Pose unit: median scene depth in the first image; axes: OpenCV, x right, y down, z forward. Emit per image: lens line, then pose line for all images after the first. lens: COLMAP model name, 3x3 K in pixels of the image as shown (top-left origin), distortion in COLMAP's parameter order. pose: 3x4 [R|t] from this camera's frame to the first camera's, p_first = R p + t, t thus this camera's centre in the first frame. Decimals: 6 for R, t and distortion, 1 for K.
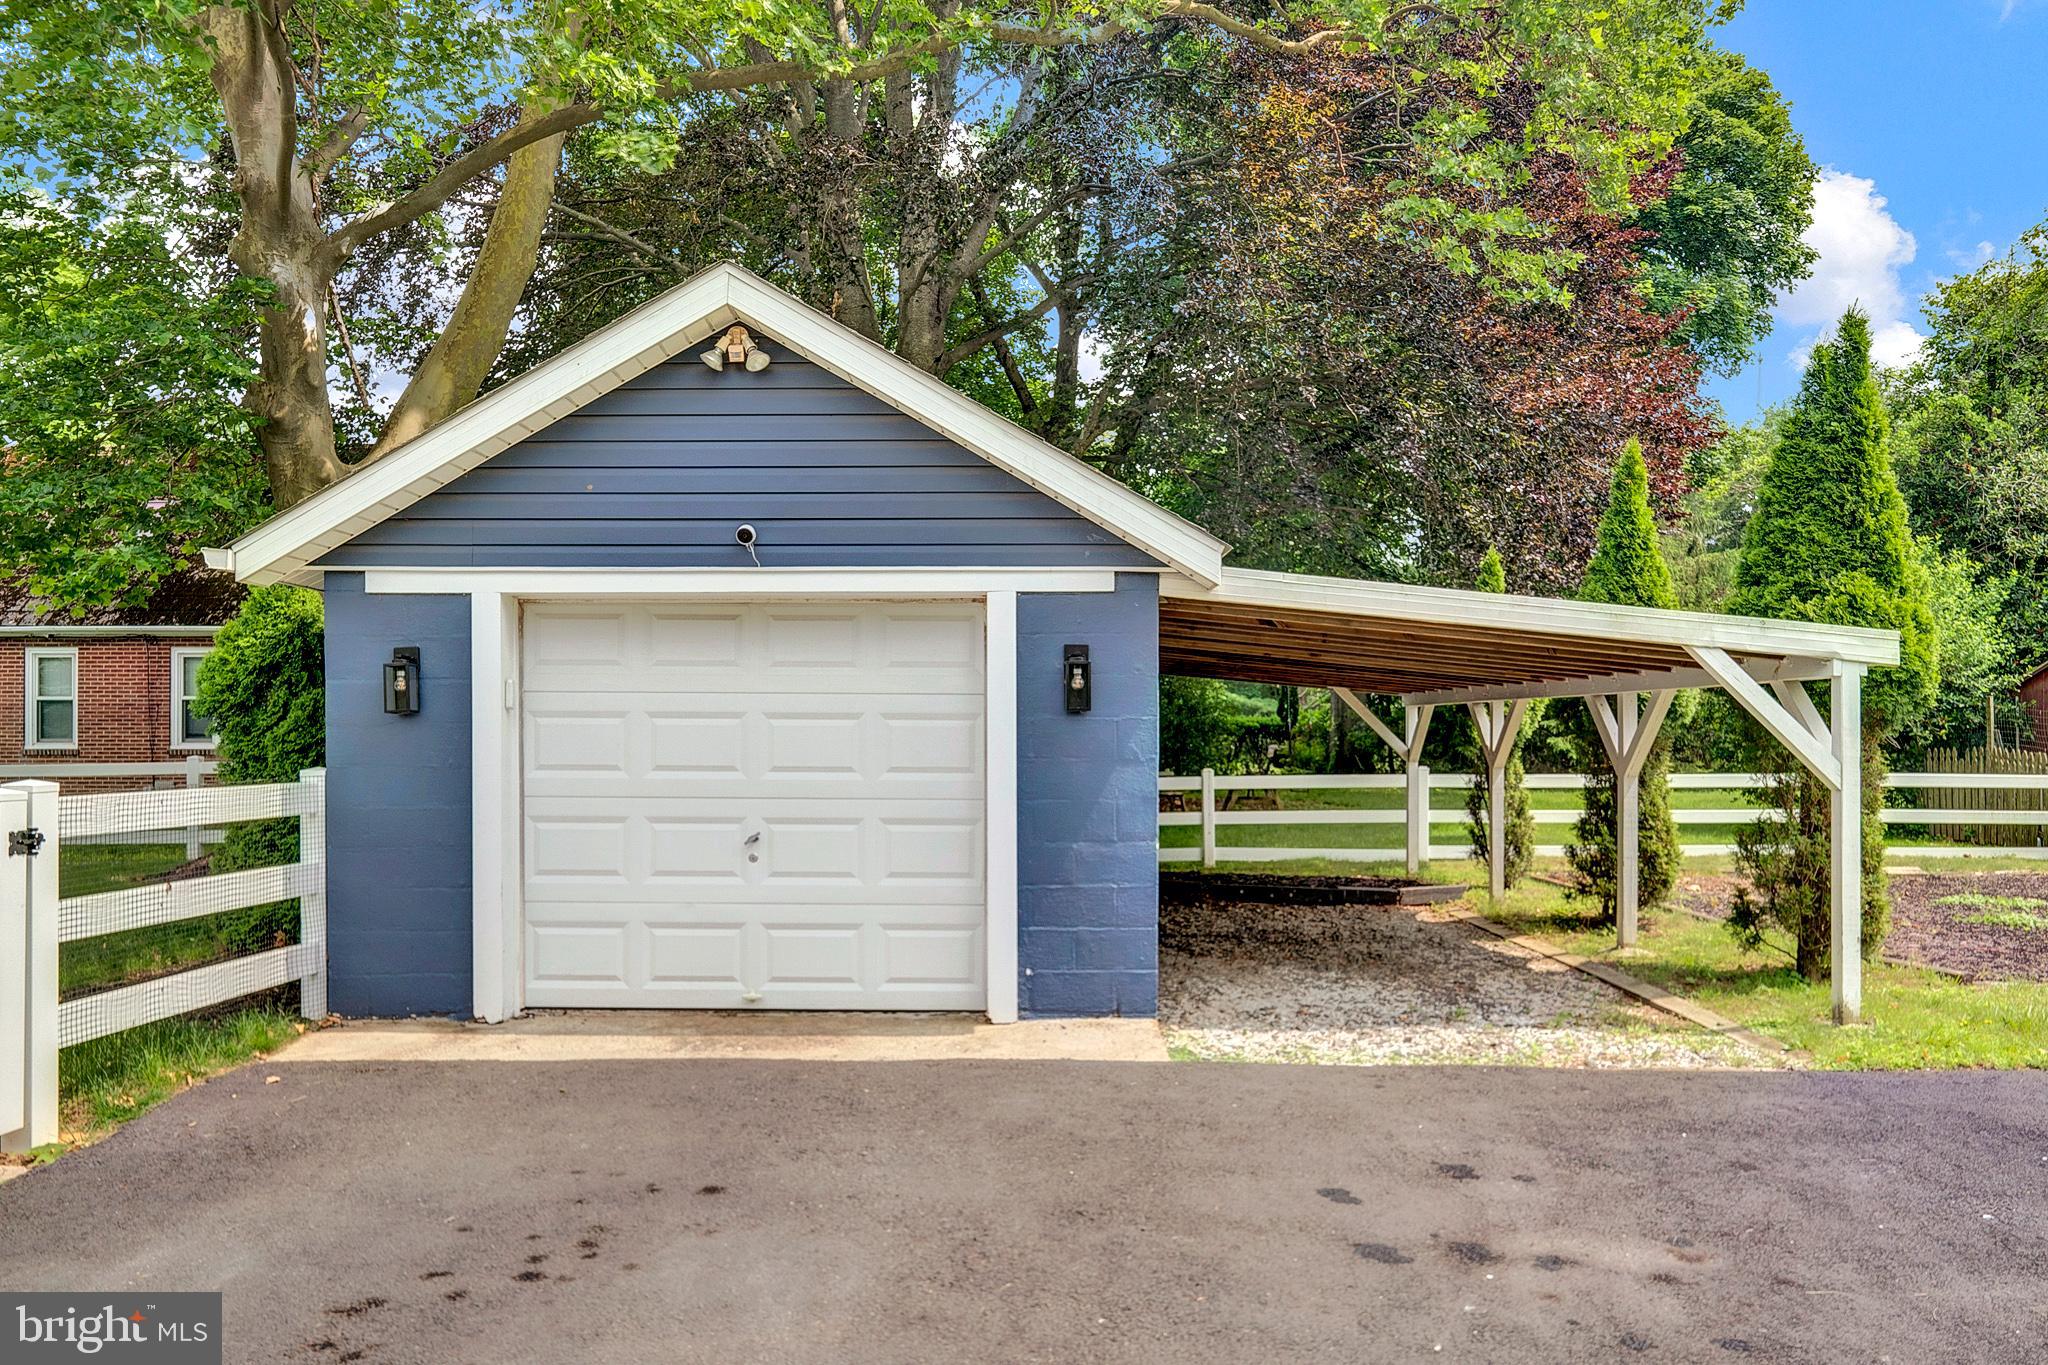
lens RADIAL K [[1401.6, 0, 1024.7], [0, 1401.6, 748.0], [0, 0, 1]] dist [-0.004243, -0.000405]
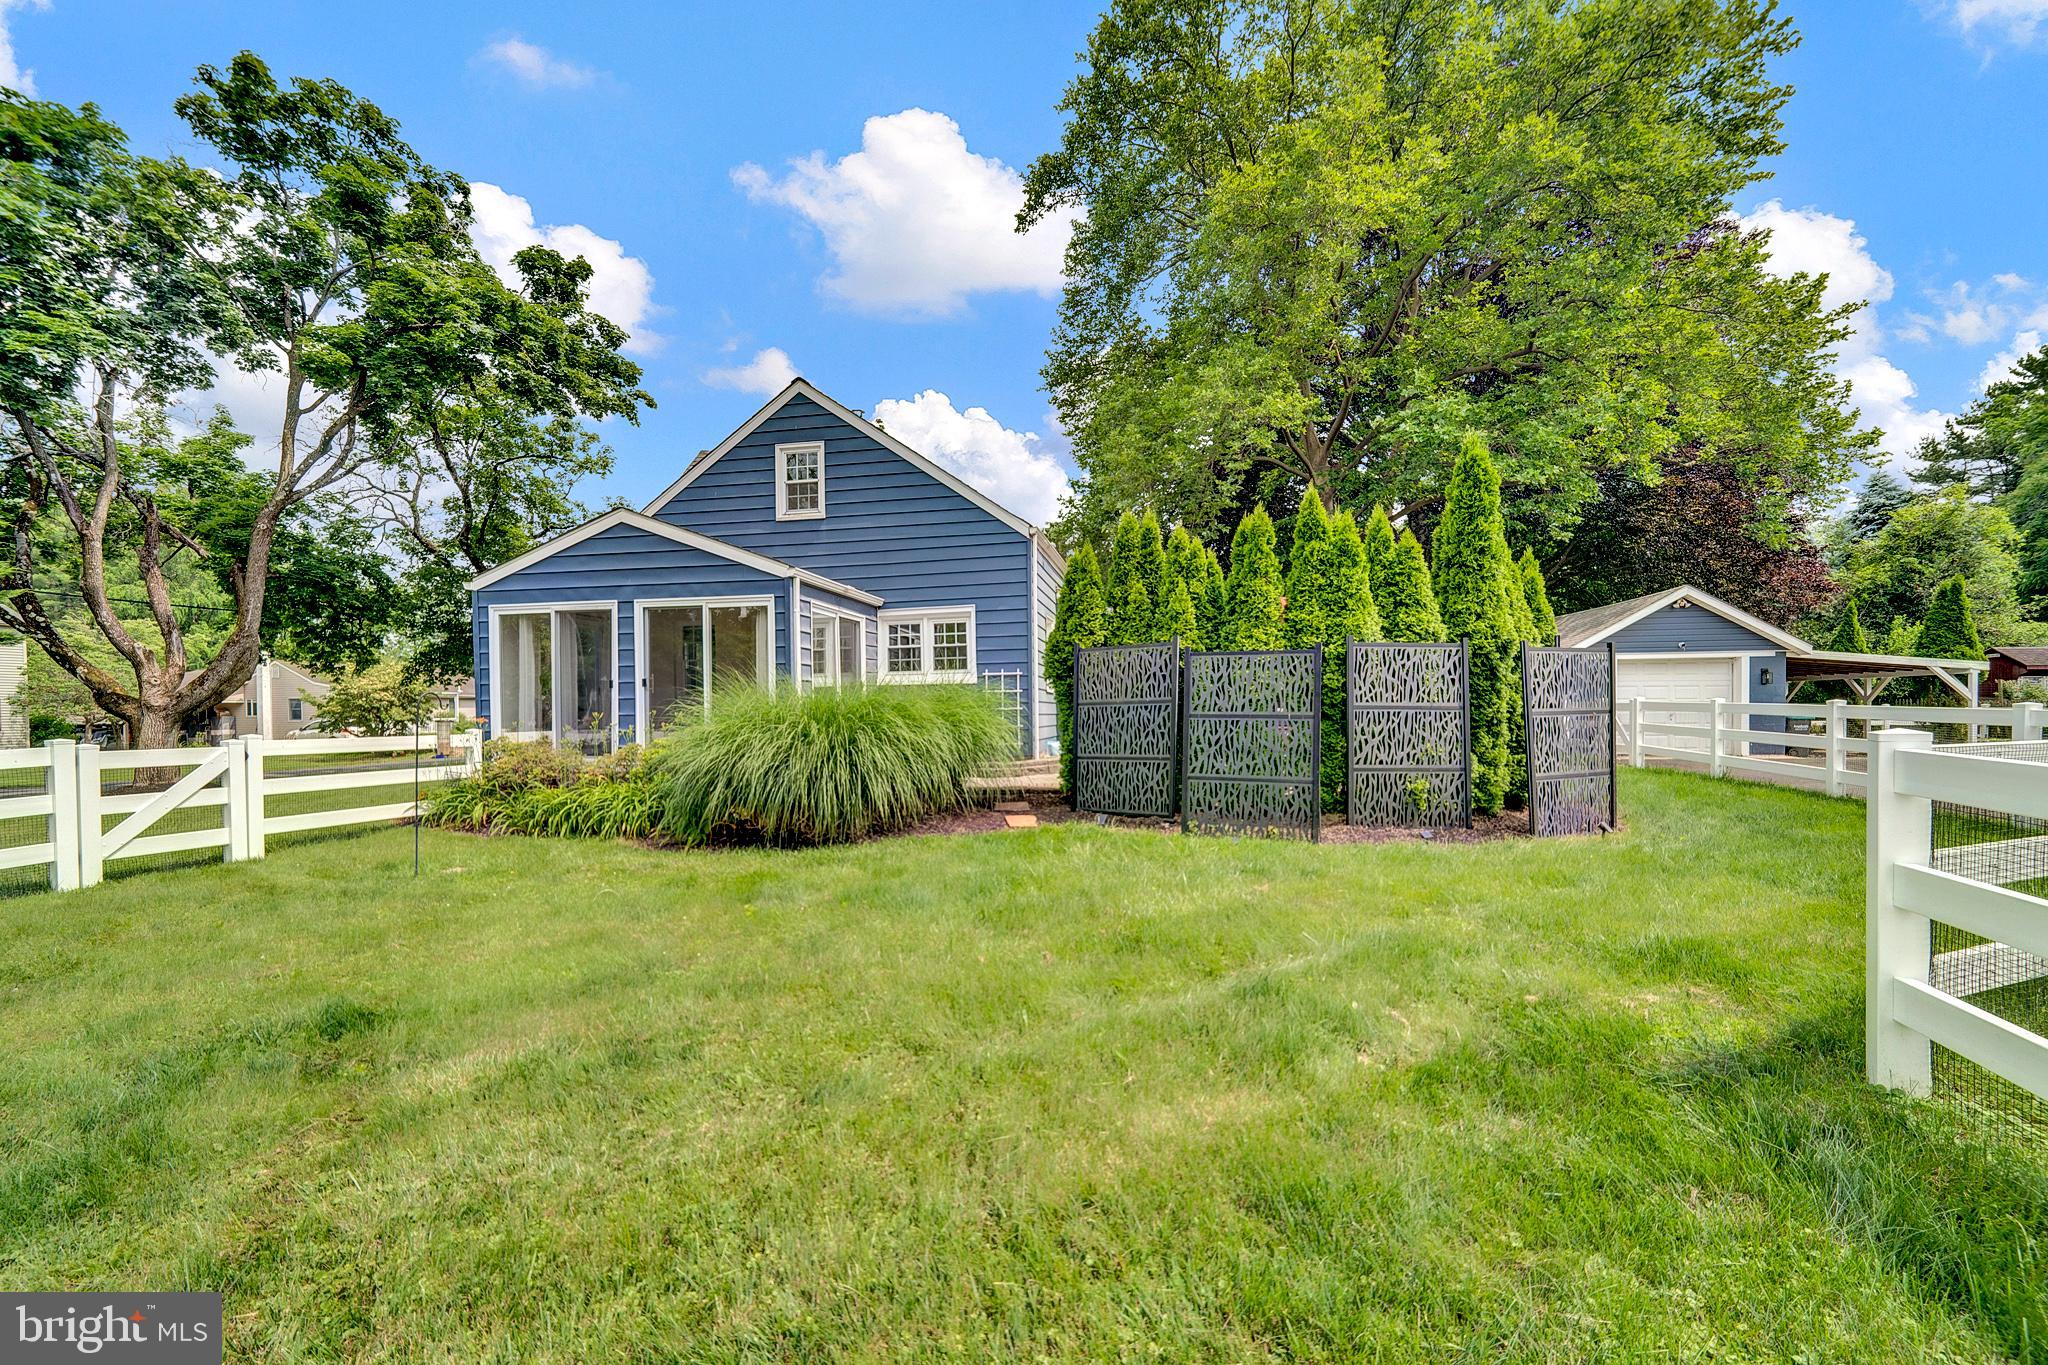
lens RADIAL K [[783.1, 0, 1020.5], [0, 783.1, 719.9], [0, 0, 1]] dist [-0.013968, 0.000185]
pose [[0.983171, -0.007954, -0.182514, -1.725218], [0.008242, 0.999966, 0.000819, 0.062346], [0.182501, -0.002310, 0.983203, -1.702544]]
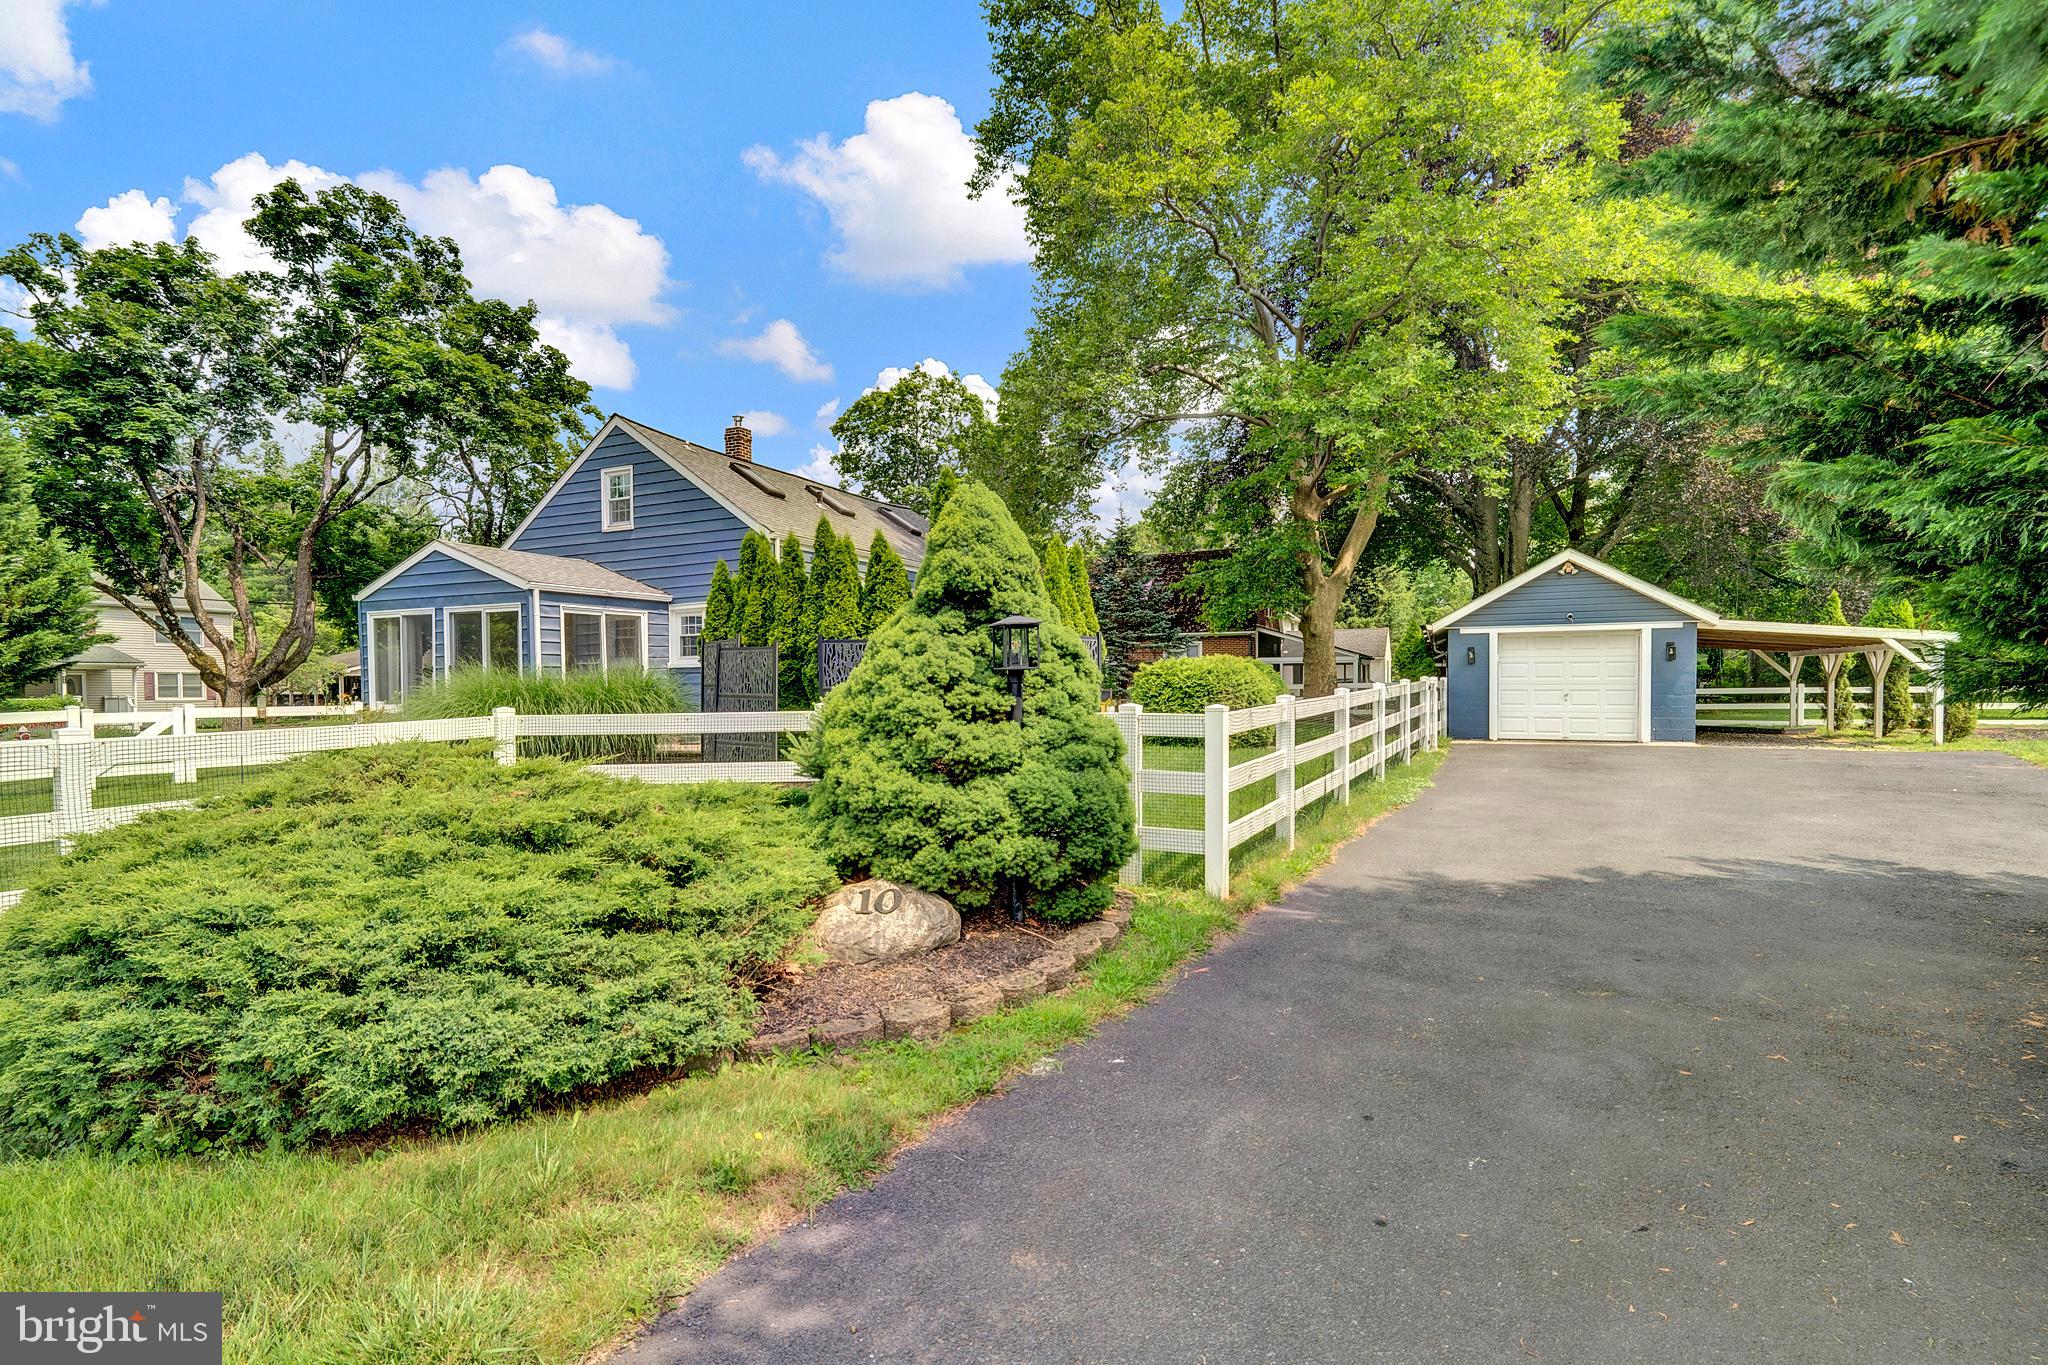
lens RADIAL K [[936.9, 0, 1023.2], [0, 936.9, 704.7], [0, 0, 1]] dist [0.000500, -0.009581]
pose [[0.904363, 0.002232, -0.426759, -0.441994], [0.002594, 0.999939, 0.010728, 0.059098], [0.426756, -0.010809, 0.904302, -1.907677]]
